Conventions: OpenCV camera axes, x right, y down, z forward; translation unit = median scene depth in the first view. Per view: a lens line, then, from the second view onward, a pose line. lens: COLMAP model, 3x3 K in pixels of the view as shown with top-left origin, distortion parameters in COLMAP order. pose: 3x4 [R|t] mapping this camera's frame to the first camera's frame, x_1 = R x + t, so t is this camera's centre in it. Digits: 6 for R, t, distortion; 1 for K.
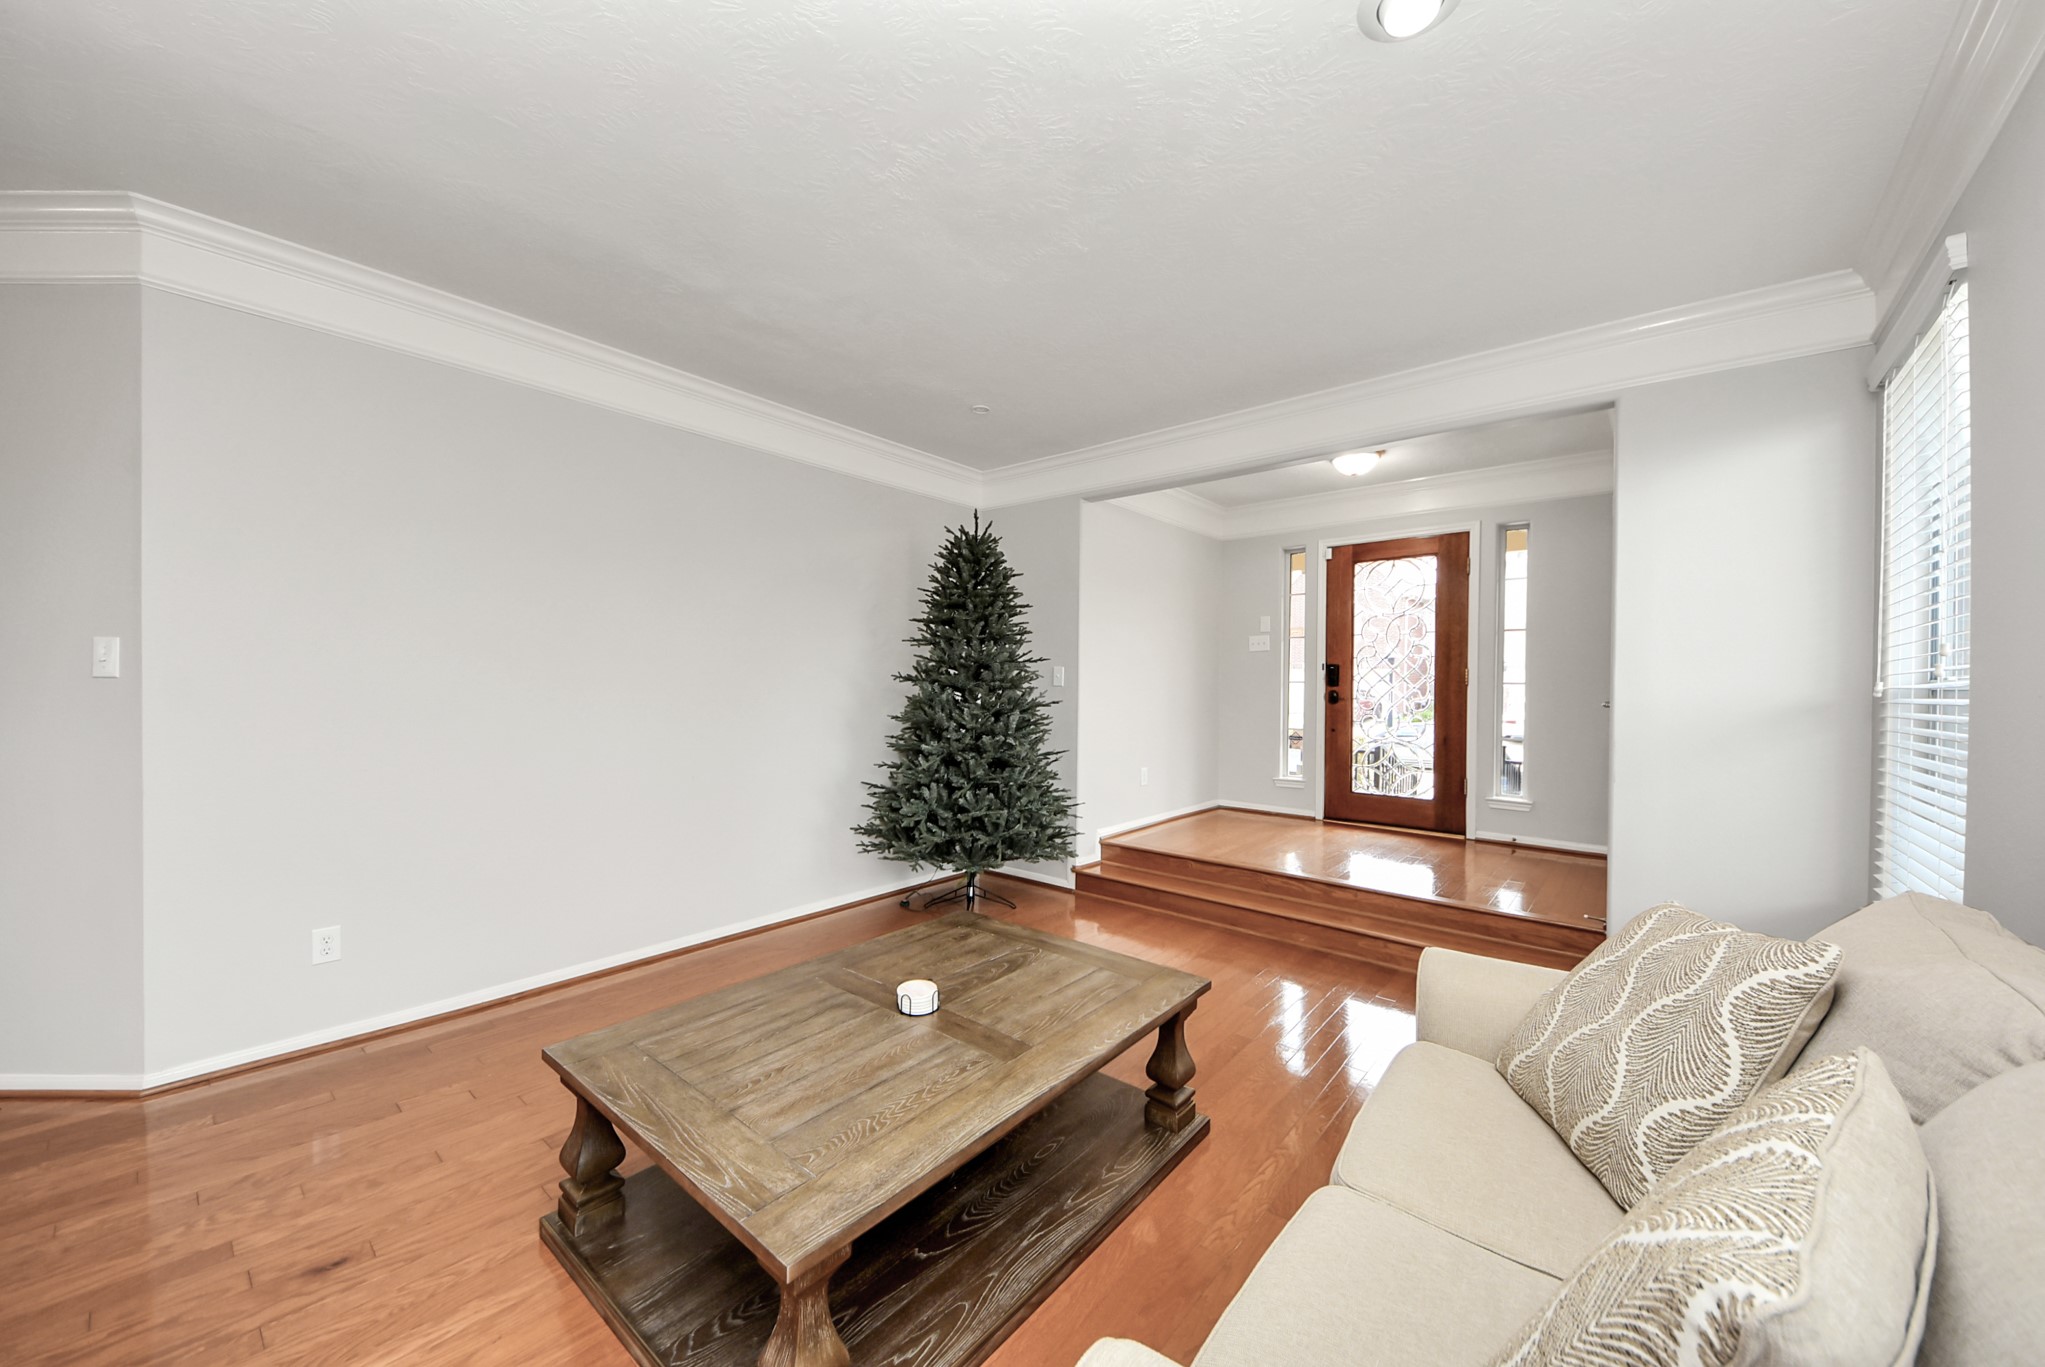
lens RADIAL K [[740.6, 0, 1038.6], [0, 740.6, 681.2], [0, 0, 1]] dist [0.001526, -0.000078]
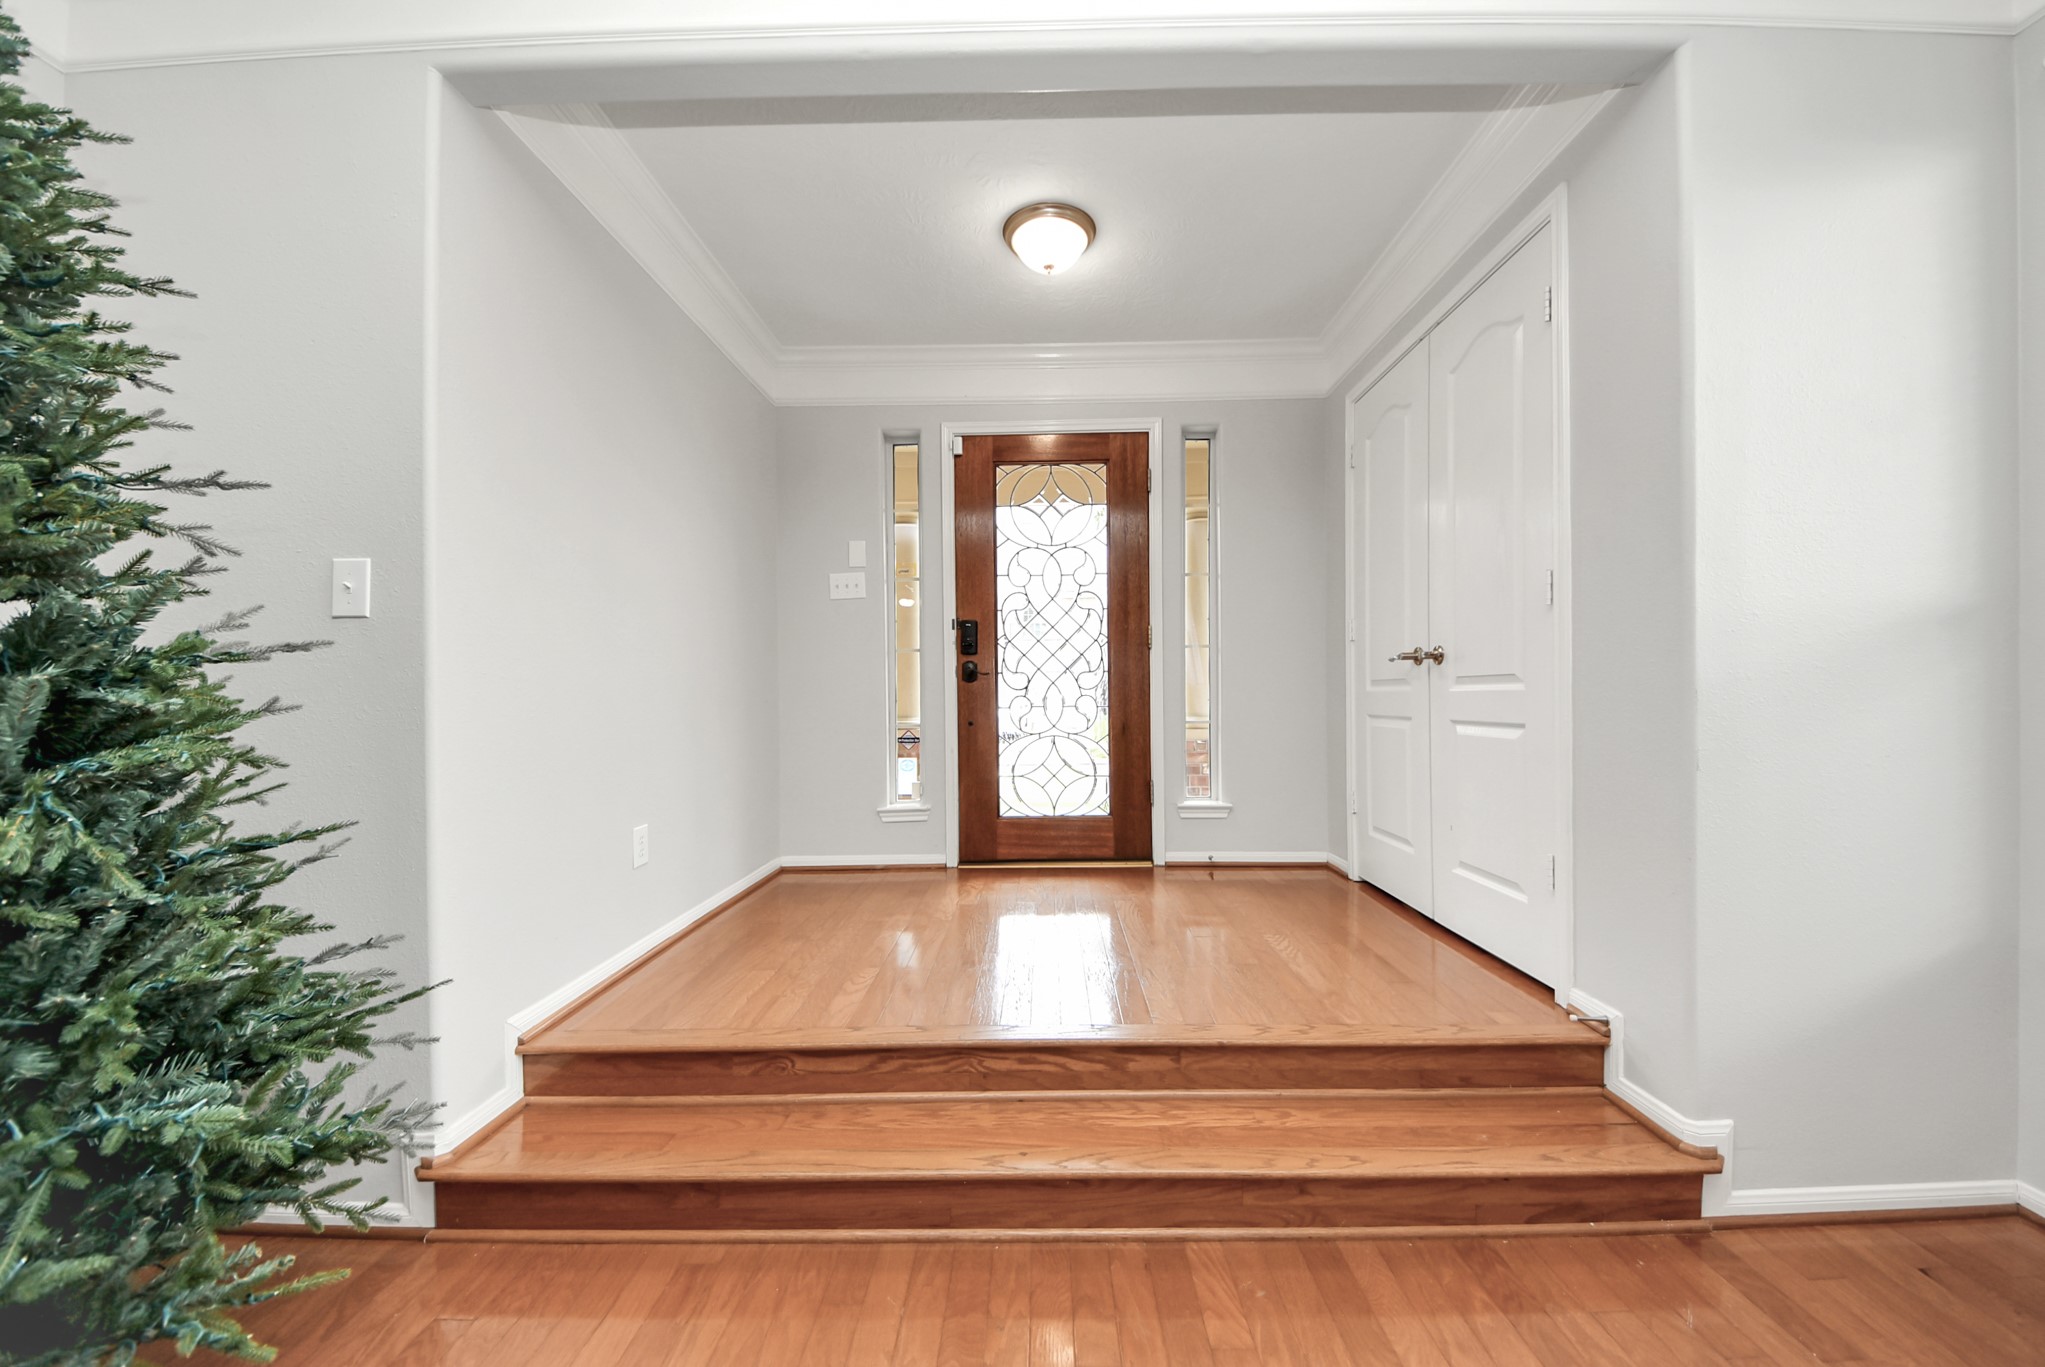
lens RADIAL K [[740.6, 0, 1038.6], [0, 740.6, 681.2], [0, 0, 1]] dist [0.001526, -0.000078]
pose [[0.783439, -0.011813, 0.621357, 0.052600], [0.022983, 0.999686, -0.009972, 0.039953], [-0.621044, 0.022093, 0.783464, 0.497482]]
